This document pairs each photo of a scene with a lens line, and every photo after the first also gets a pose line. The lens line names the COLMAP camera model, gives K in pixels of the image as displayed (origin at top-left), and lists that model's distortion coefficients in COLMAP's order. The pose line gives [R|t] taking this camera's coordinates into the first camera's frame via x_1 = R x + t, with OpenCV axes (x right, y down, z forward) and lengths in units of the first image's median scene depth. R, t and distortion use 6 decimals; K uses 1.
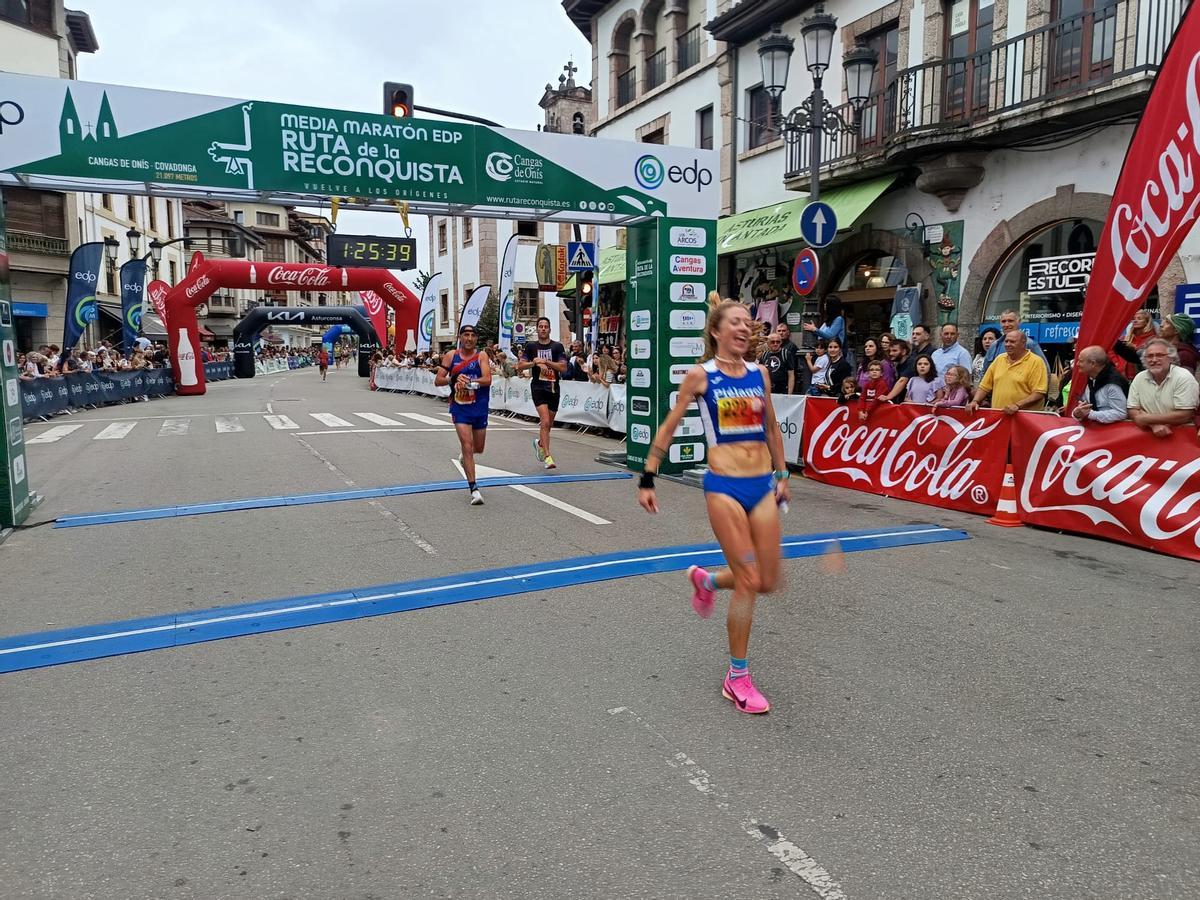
lens RADIAL K [[886.1, 0, 609.6], [0, 886.1, 446.6], [0, 0, 1]] dist [0.012029, 0.005003]
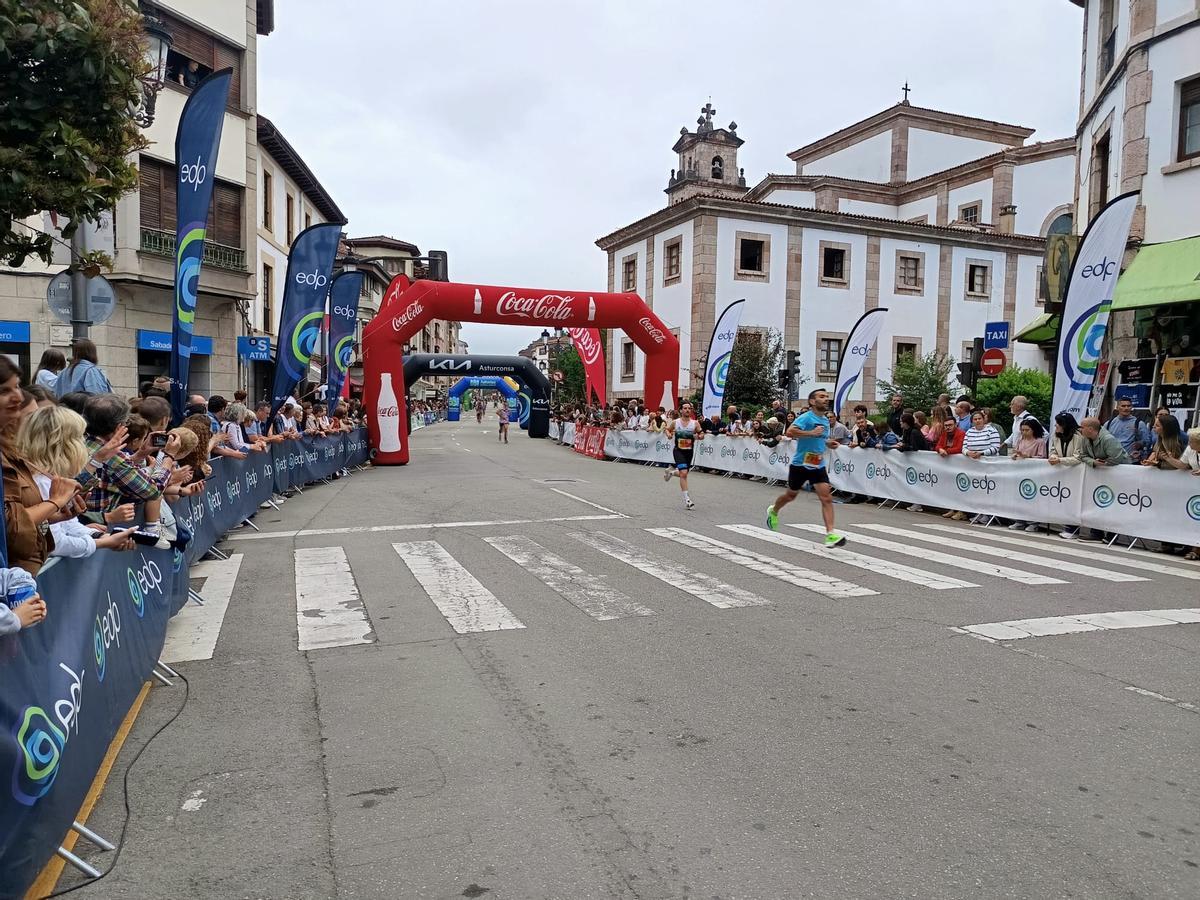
lens RADIAL K [[867.5, 0, 600.0], [0, 867.5, 450.0], [0, 0, 1]] dist [0.030526, -0.000373]
pose [[0.996174, 0.022506, -0.084439, -0.682424], [-0.027514, 0.997901, -0.058617, -0.094803], [0.082943, 0.060716, 0.994703, 0.875806]]
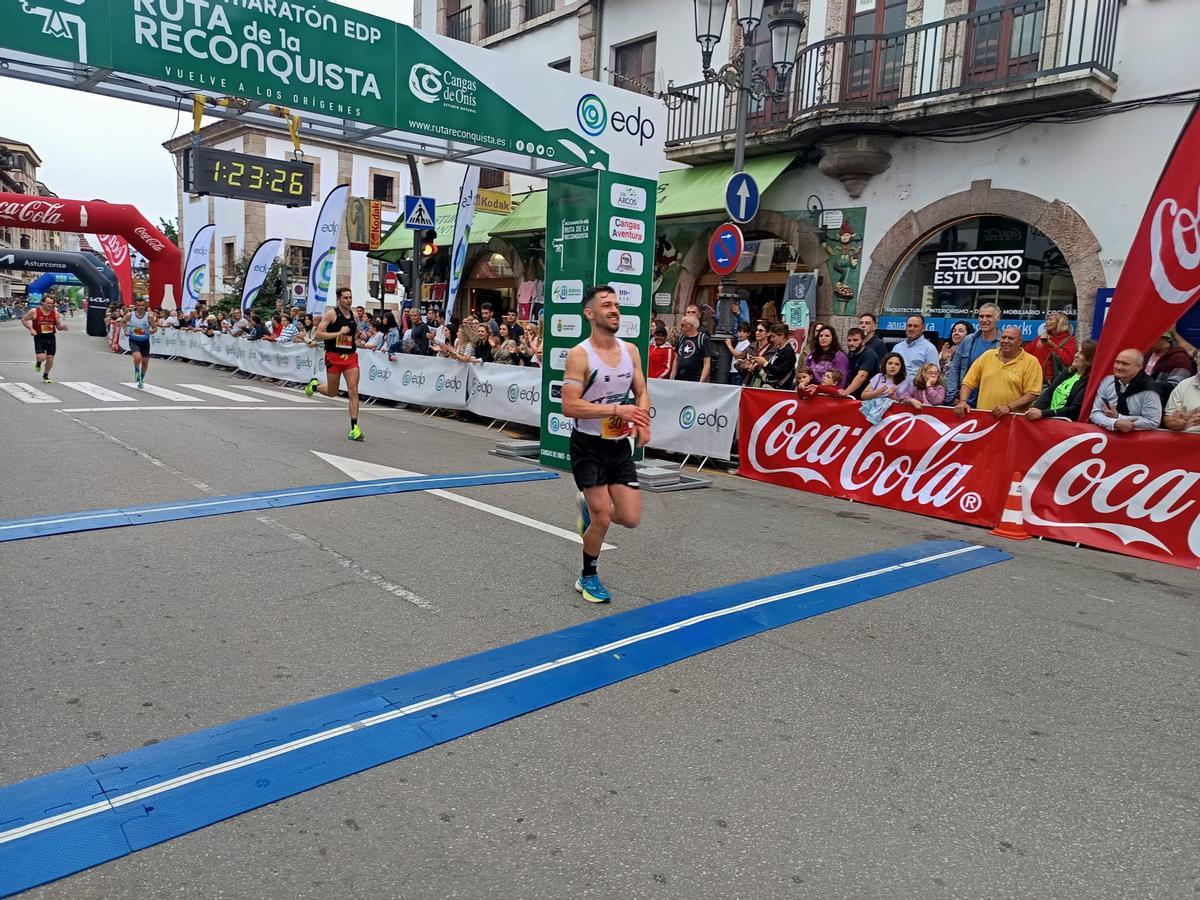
lens RADIAL K [[879.6, 0, 623.3], [0, 879.6, 448.1], [0, 0, 1]] dist [0.012577, 0.007810]
pose [[0.958689, 0.008473, 0.284330, -0.139459], [-0.017171, 0.999457, 0.028111, -0.016065], [-0.283937, -0.031832, 0.958314, 0.158862]]
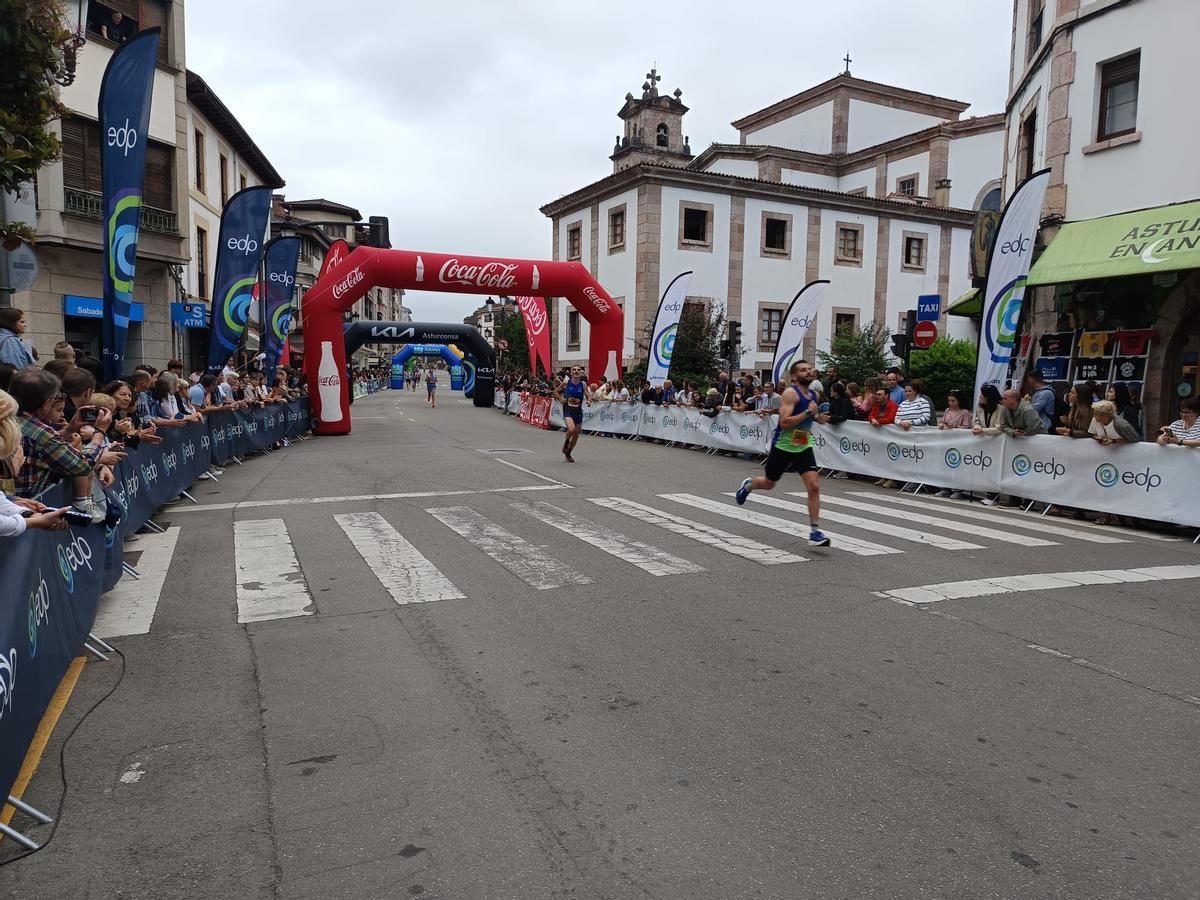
lens RADIAL K [[864.1, 0, 595.3], [0, 864.1, 452.2], [0, 0, 1]] dist [0.028692, 0.003683]
pose [[0.999397, 0.022056, -0.026815, -0.678379], [-0.022622, 0.999524, -0.020982, -0.096832], [0.026340, 0.021576, 0.999420, 0.870059]]
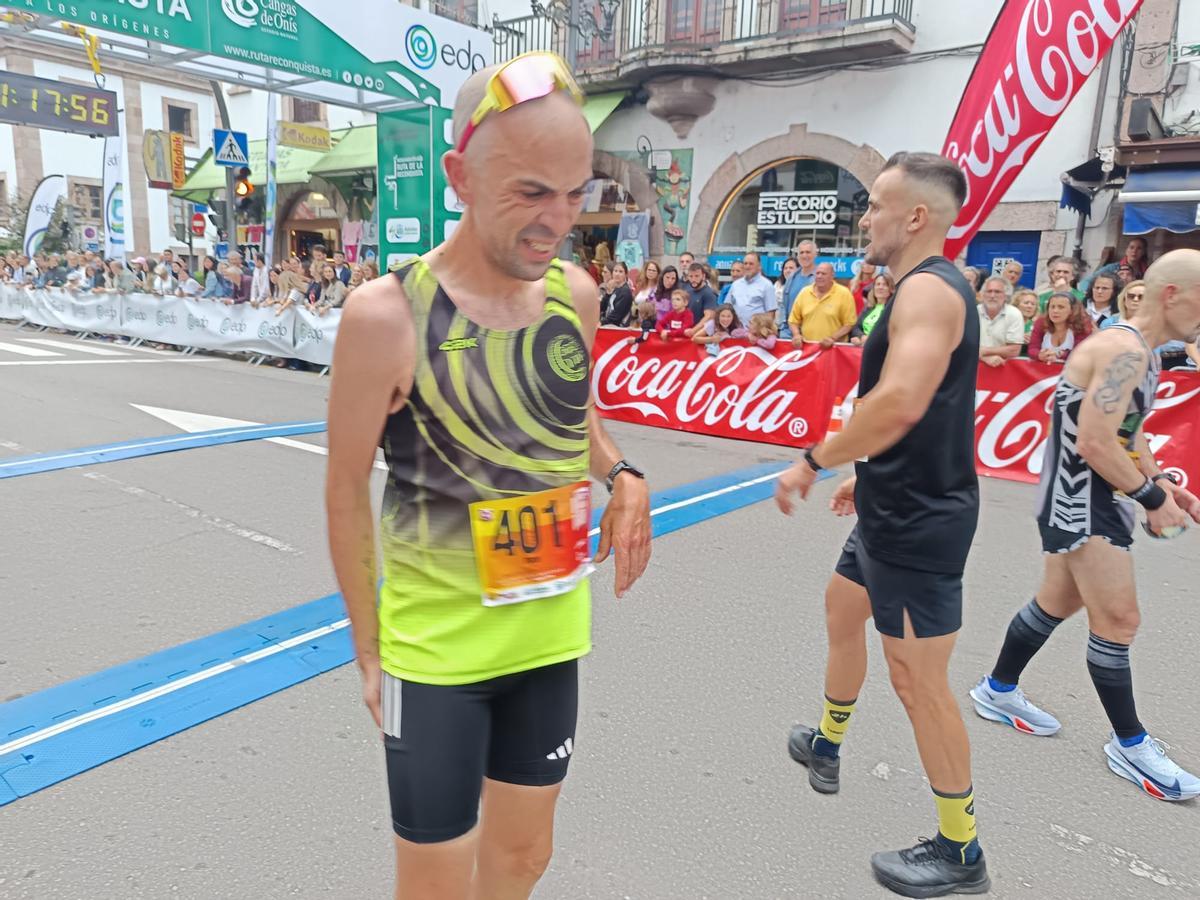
lens RADIAL K [[875.9, 0, 616.9], [0, 875.9, 449.8], [0, 0, 1]] dist [-0.003649, 0.025044]
pose [[0.891518, -0.054531, 0.449692, -0.153709], [0.014083, 0.995585, 0.092807, -0.010779], [-0.452767, -0.076406, 0.888349, 0.150278]]
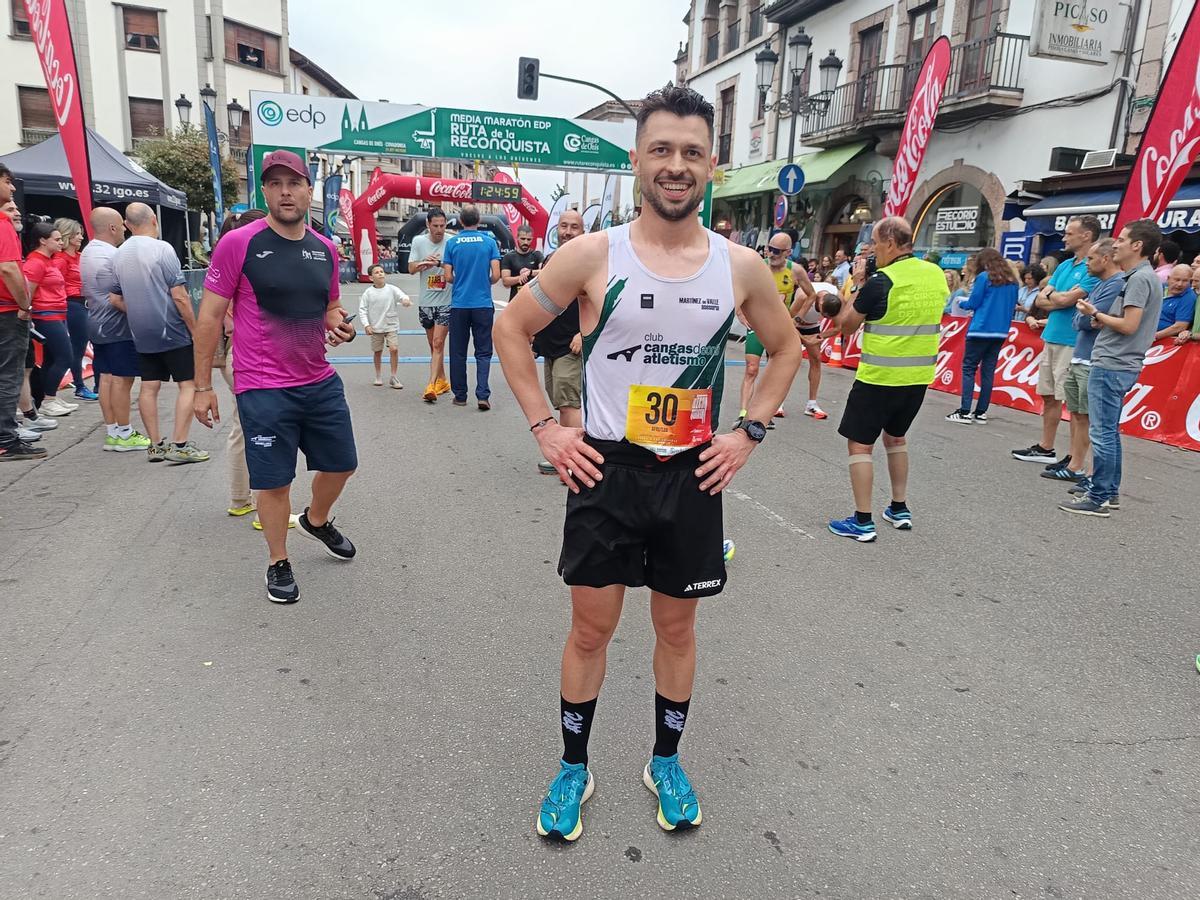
lens RADIAL K [[862.8, 0, 600.2], [0, 862.8, 456.6], [0, 0, 1]] dist [-0.008458, 0.035279]
pose [[0.985189, 0.083045, -0.150024, 0.177606], [-0.065902, 0.991079, 0.115840, 0.066166], [0.158305, -0.104238, 0.981873, -0.528882]]
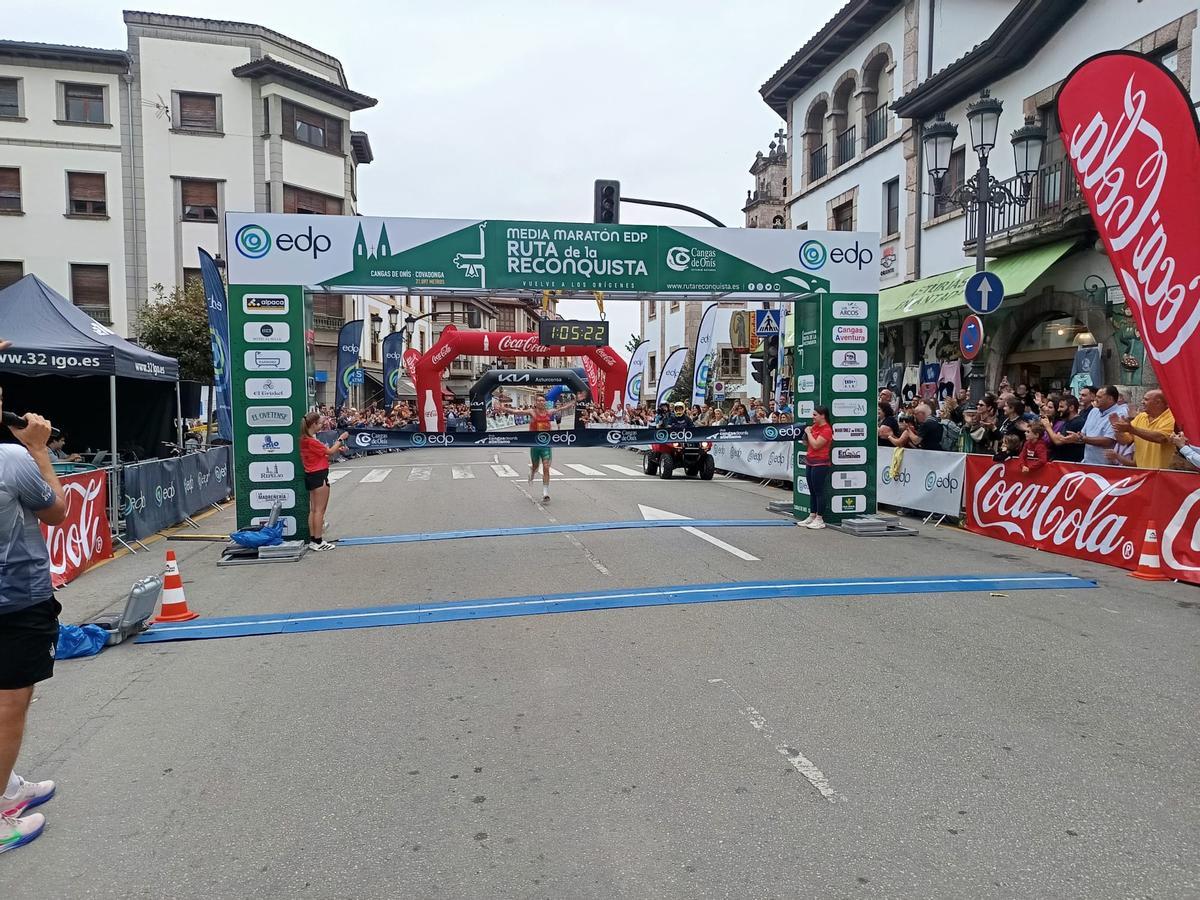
lens RADIAL K [[867.5, 0, 600.0], [0, 867.5, 450.0], [0, 0, 1]] dist [0.030526, -0.000373]
pose [[0.969012, 0.010040, -0.246810, 0.050881], [-0.024384, 0.998181, -0.055129, 0.006583], [0.245808, 0.059439, 0.967495, -0.112090]]
